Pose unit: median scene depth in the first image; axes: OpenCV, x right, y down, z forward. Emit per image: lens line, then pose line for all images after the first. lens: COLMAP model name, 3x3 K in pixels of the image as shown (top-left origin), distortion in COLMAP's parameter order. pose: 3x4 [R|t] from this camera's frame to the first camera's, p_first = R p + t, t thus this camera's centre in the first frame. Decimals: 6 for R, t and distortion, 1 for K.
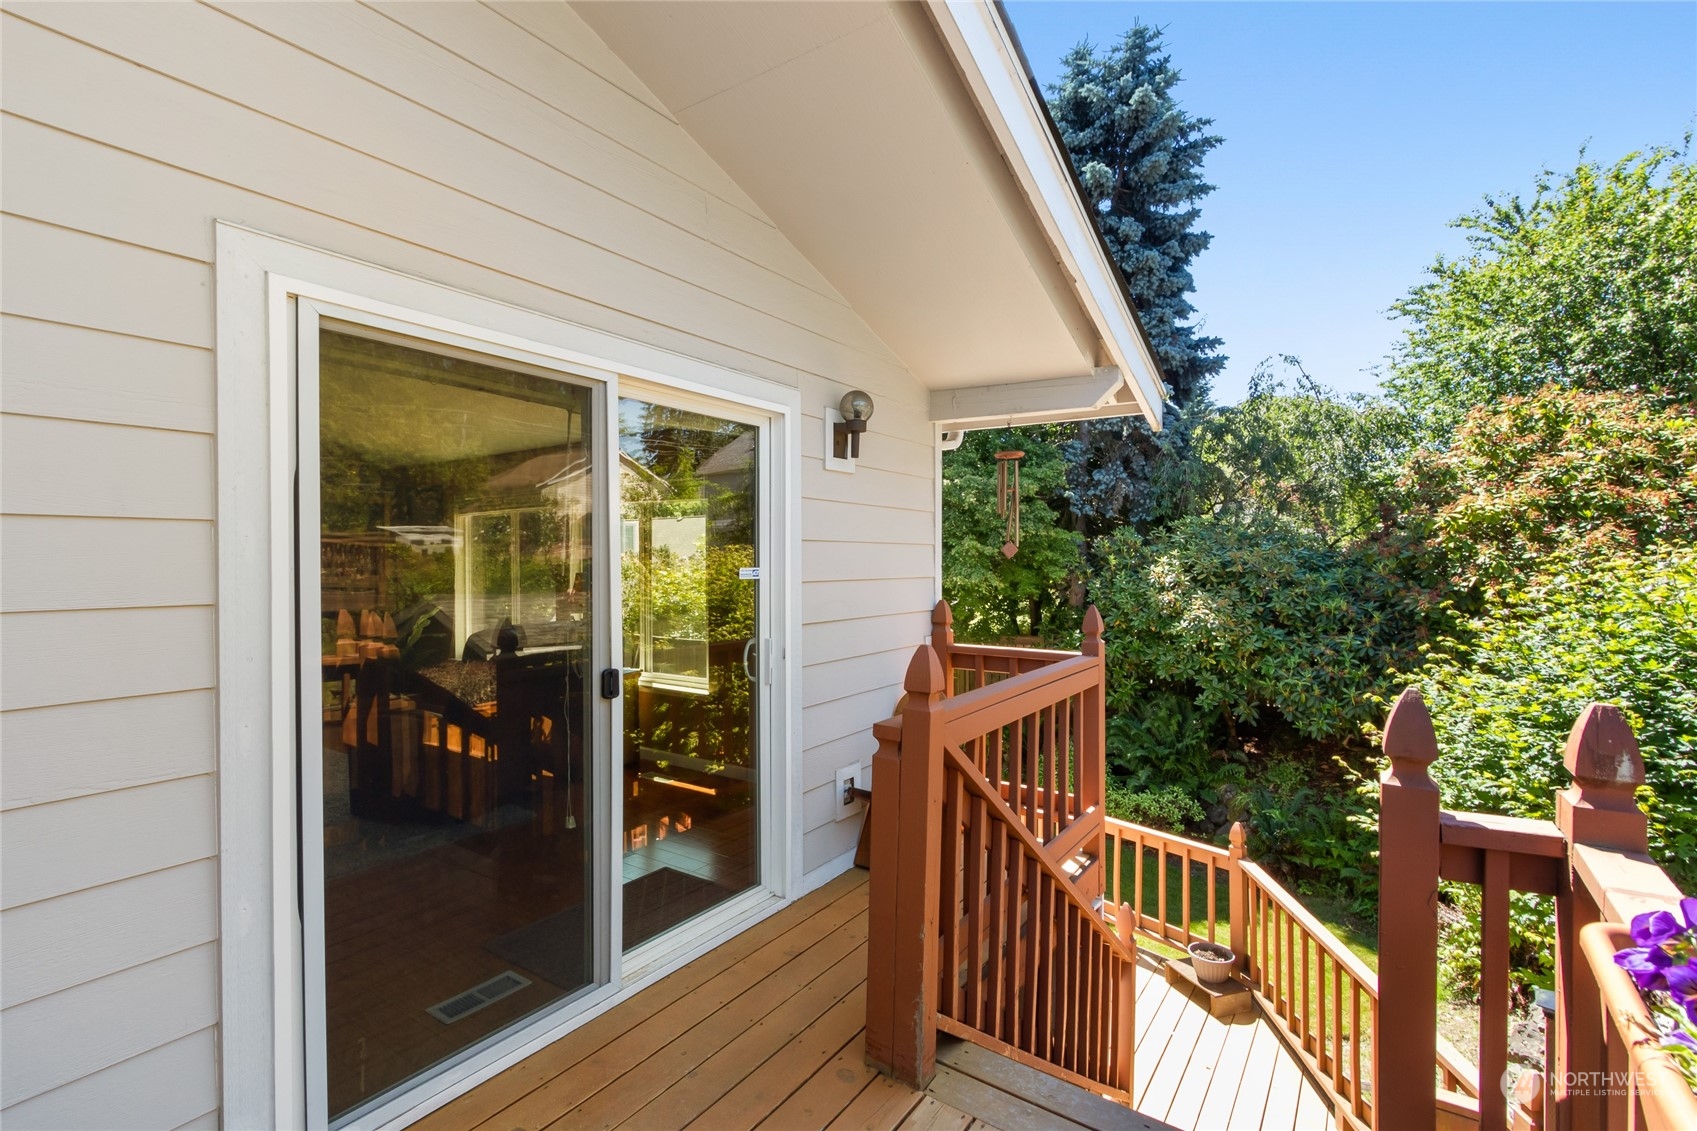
lens RADIAL K [[774.1, 0, 841.3], [0, 774.1, 570.8], [0, 0, 1]] dist [0.001180, -0.000951]
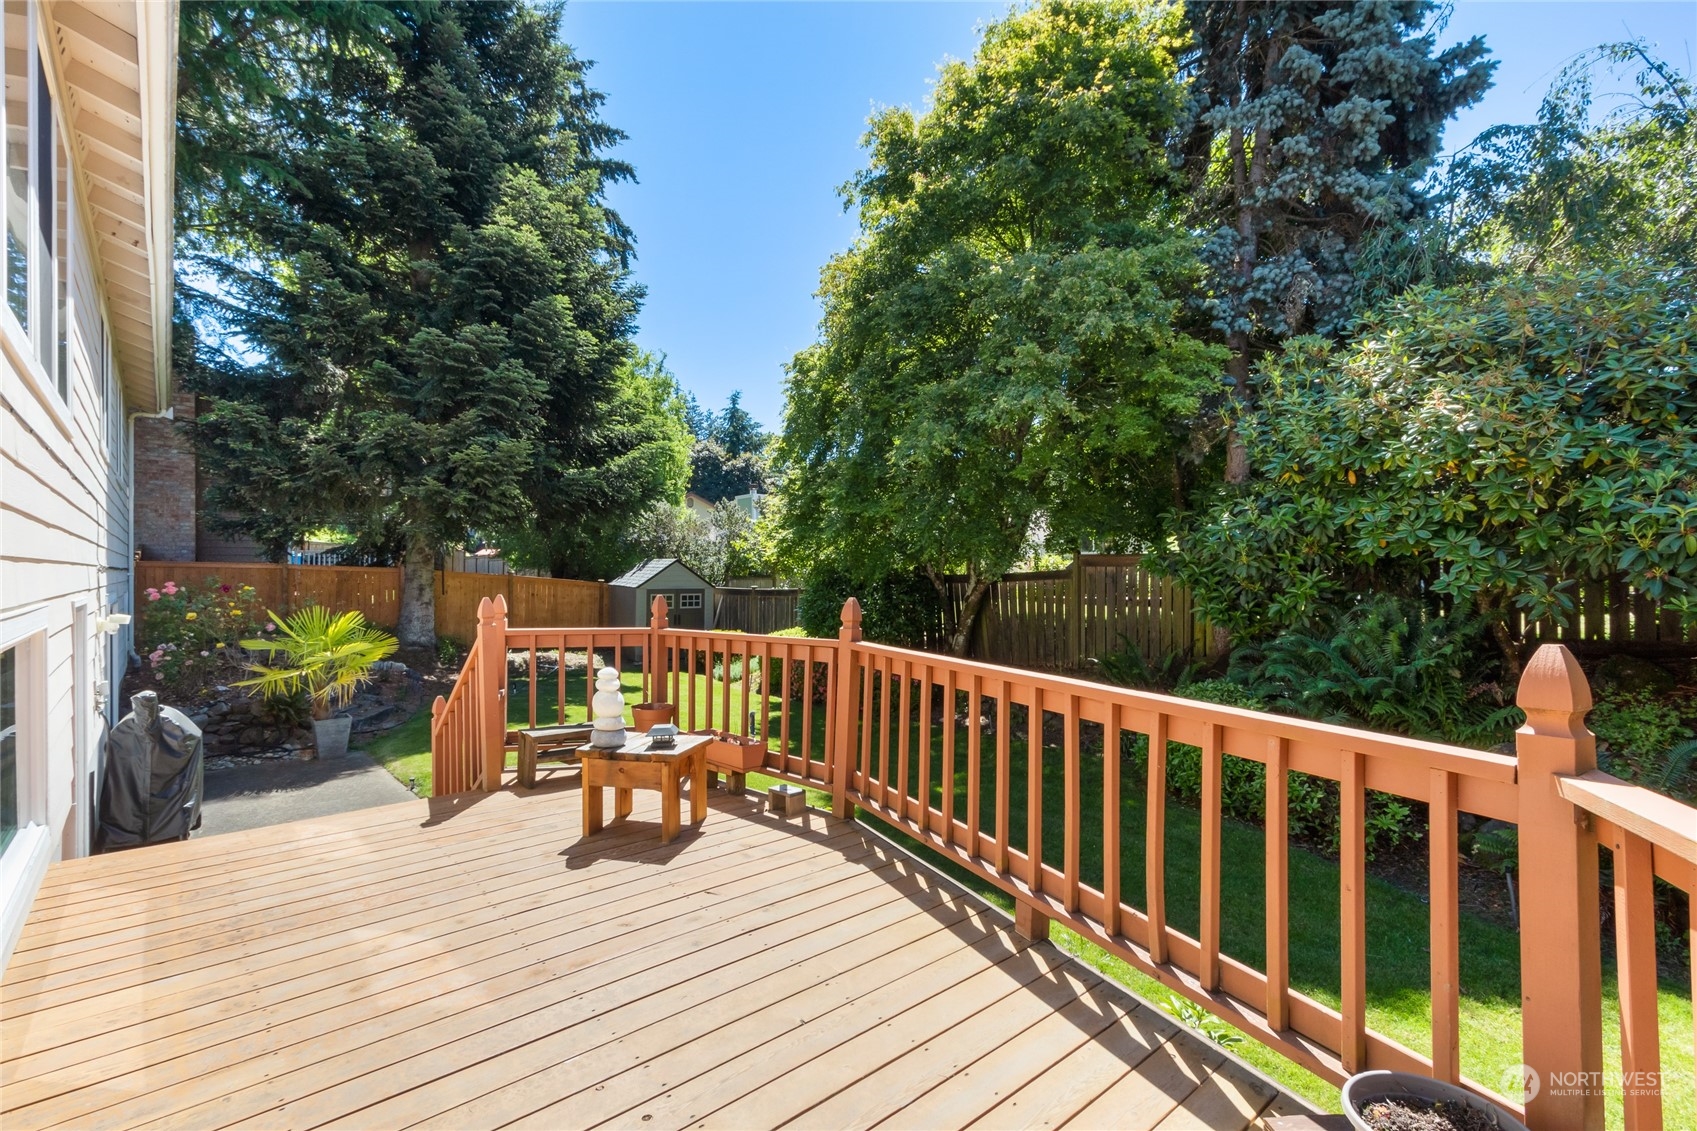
lens RADIAL K [[774.1, 0, 841.3], [0, 774.1, 570.8], [0, 0, 1]] dist [0.001180, -0.000951]
pose [[0.970750, -0.001631, -0.240086, 0.179332], [-0.001746, 0.999903, -0.013854, 0.162067], [0.240085, 0.013868, 0.970653, 0.362086]]
